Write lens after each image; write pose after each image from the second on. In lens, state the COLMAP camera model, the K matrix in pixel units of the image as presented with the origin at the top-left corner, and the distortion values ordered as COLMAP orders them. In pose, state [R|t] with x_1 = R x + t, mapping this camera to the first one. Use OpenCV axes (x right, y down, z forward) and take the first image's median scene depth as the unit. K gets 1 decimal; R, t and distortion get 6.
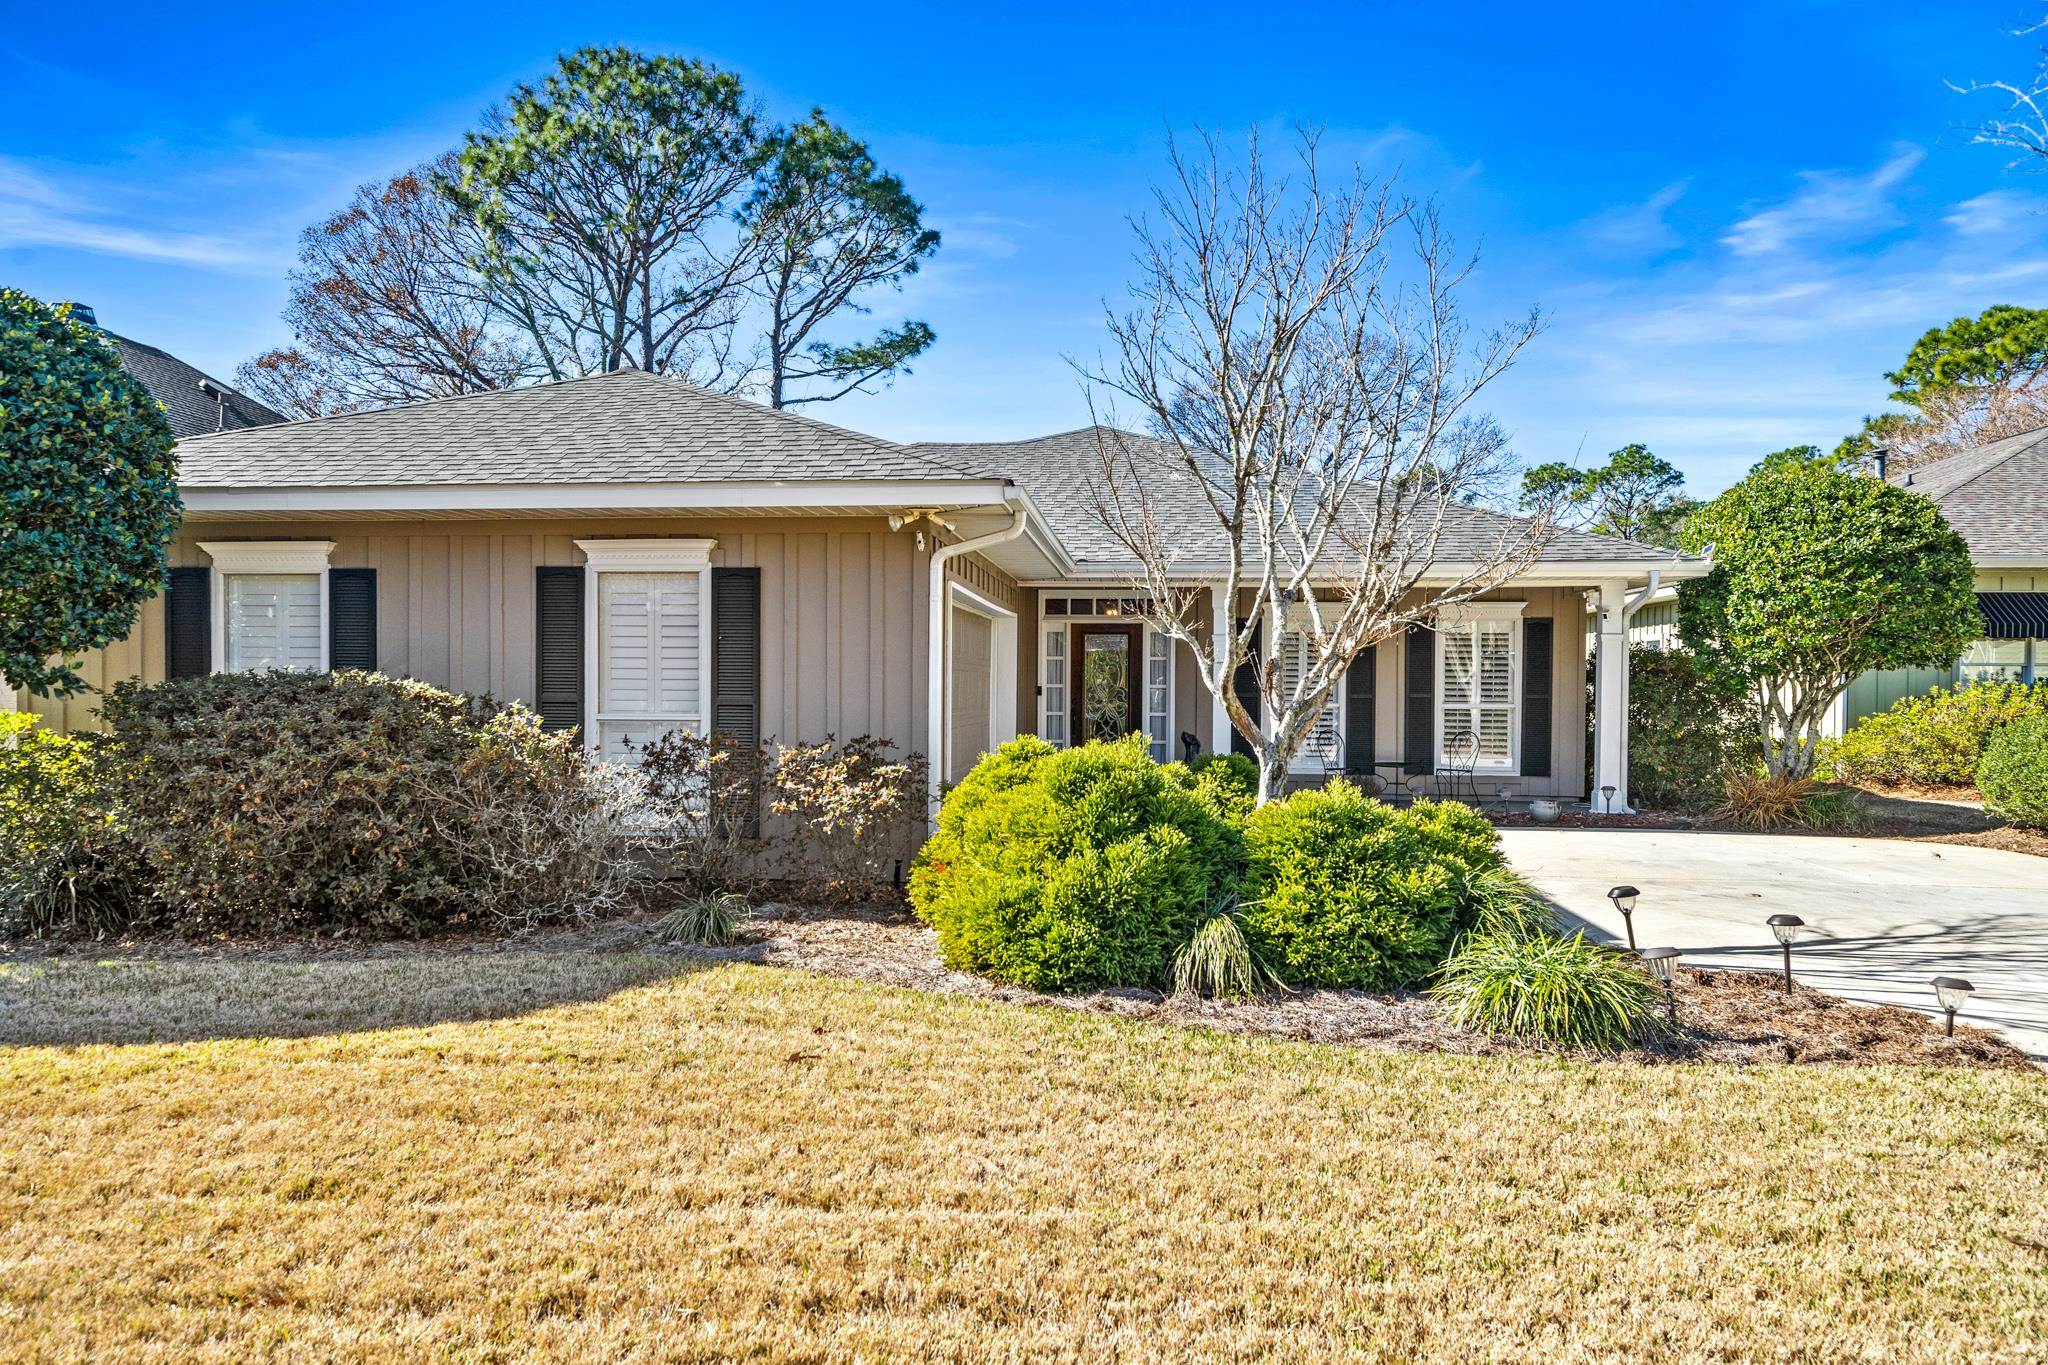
lens RADIAL K [[1405.7, 0, 1023.6], [0, 1405.7, 684.5], [0, 0, 1]] dist [-0.001433, -0.000564]
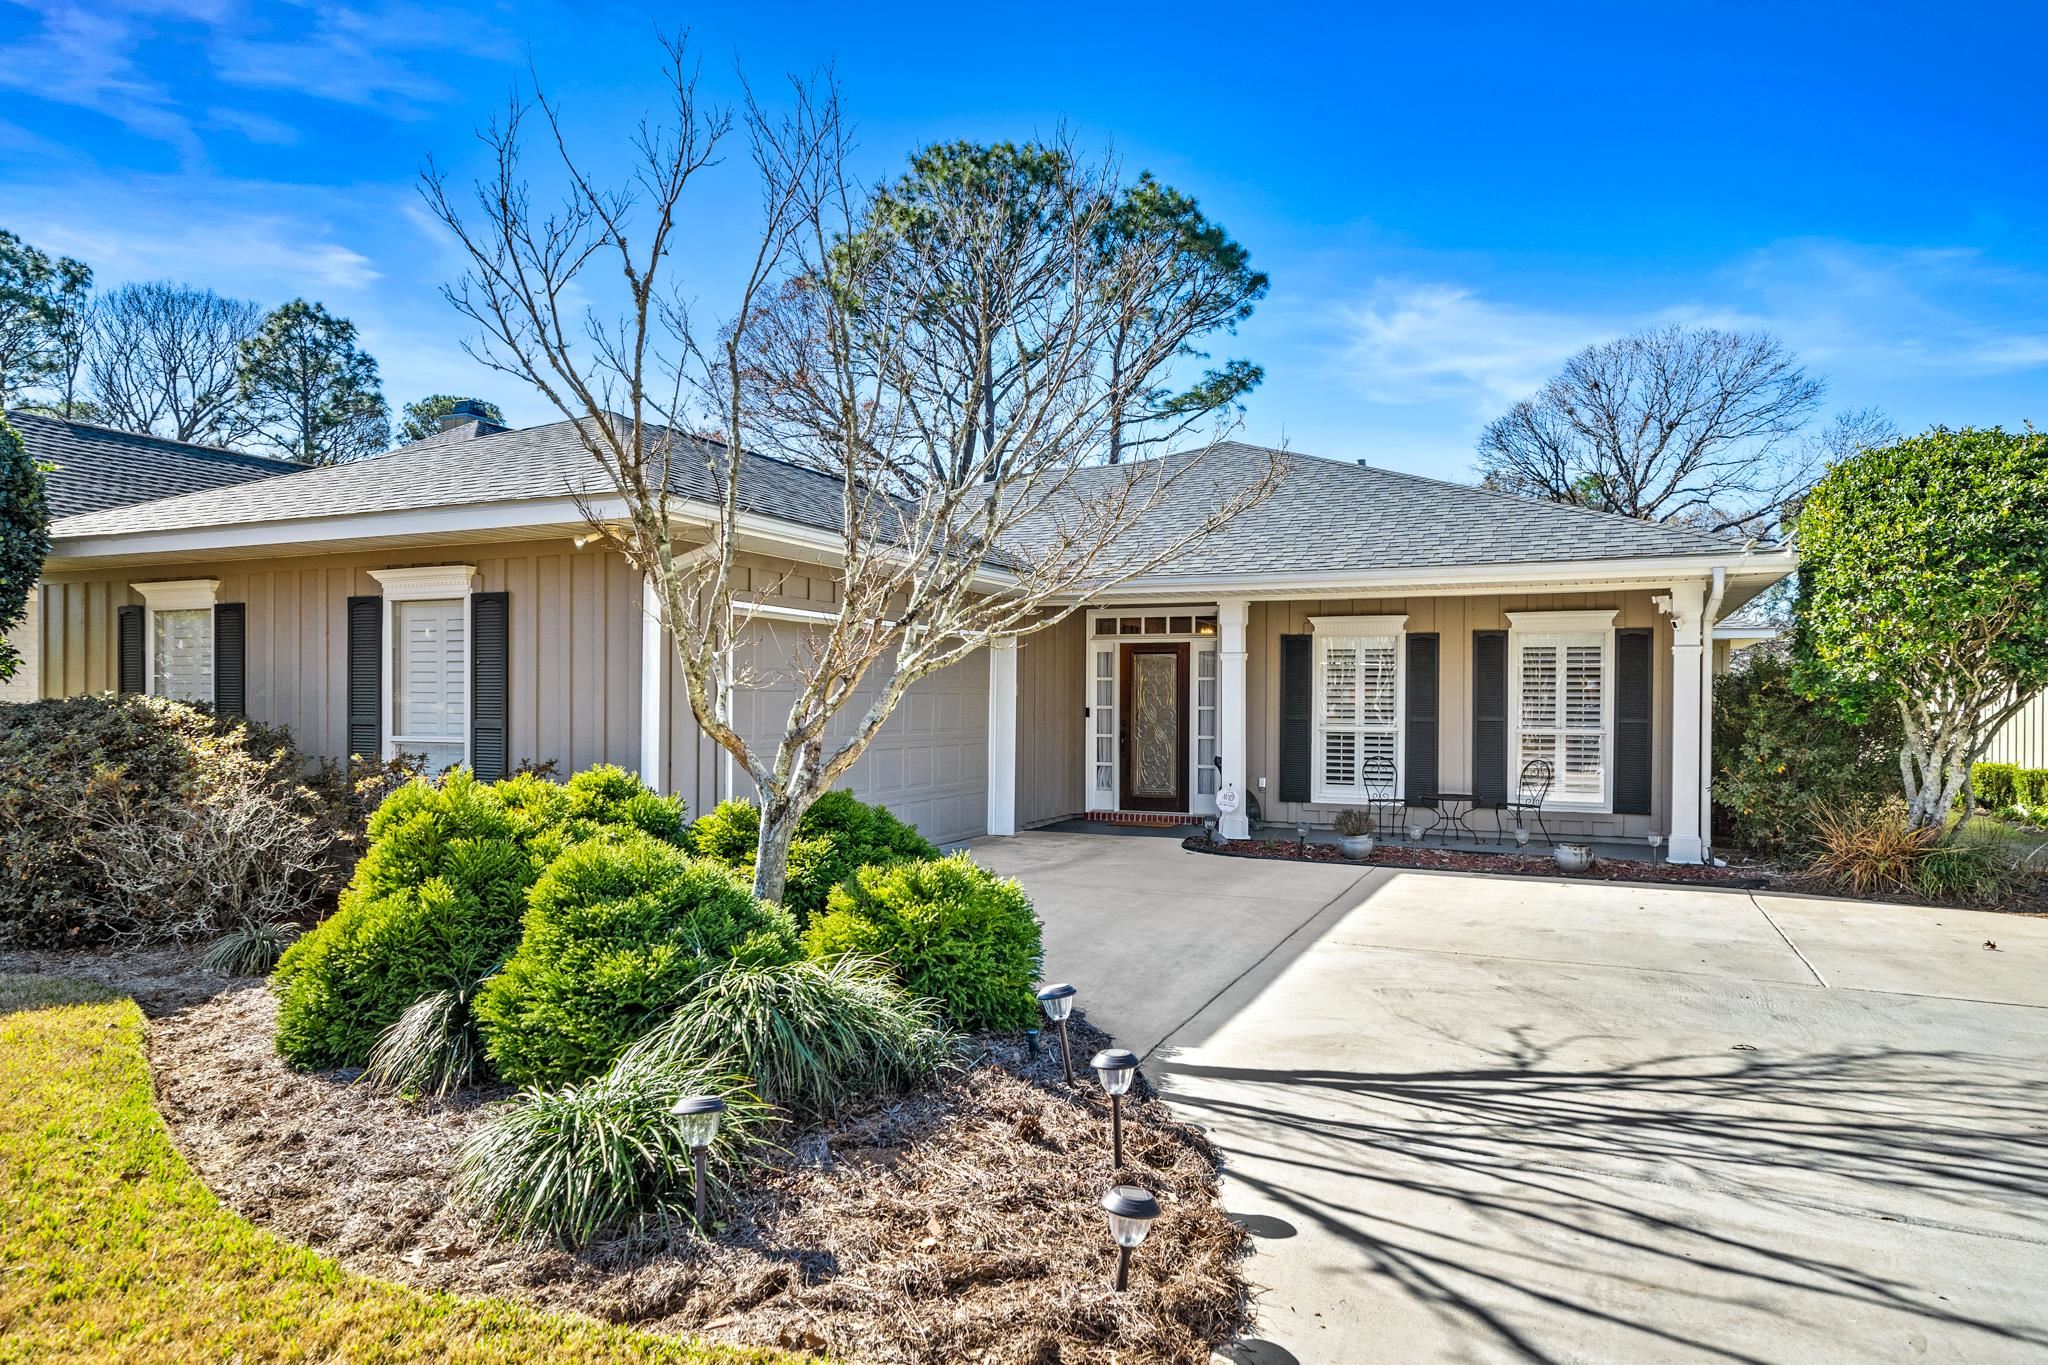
lens RADIAL K [[1270.4, 0, 1026.1], [0, 1270.4, 685.4], [0, 0, 1]] dist [0.001939, -0.007042]
pose [[0.945477, -0.004506, -0.325658, 0.258720], [-0.000074, 0.999901, -0.014050, -0.002017], [0.325689, 0.013308, 0.945383, 0.148235]]
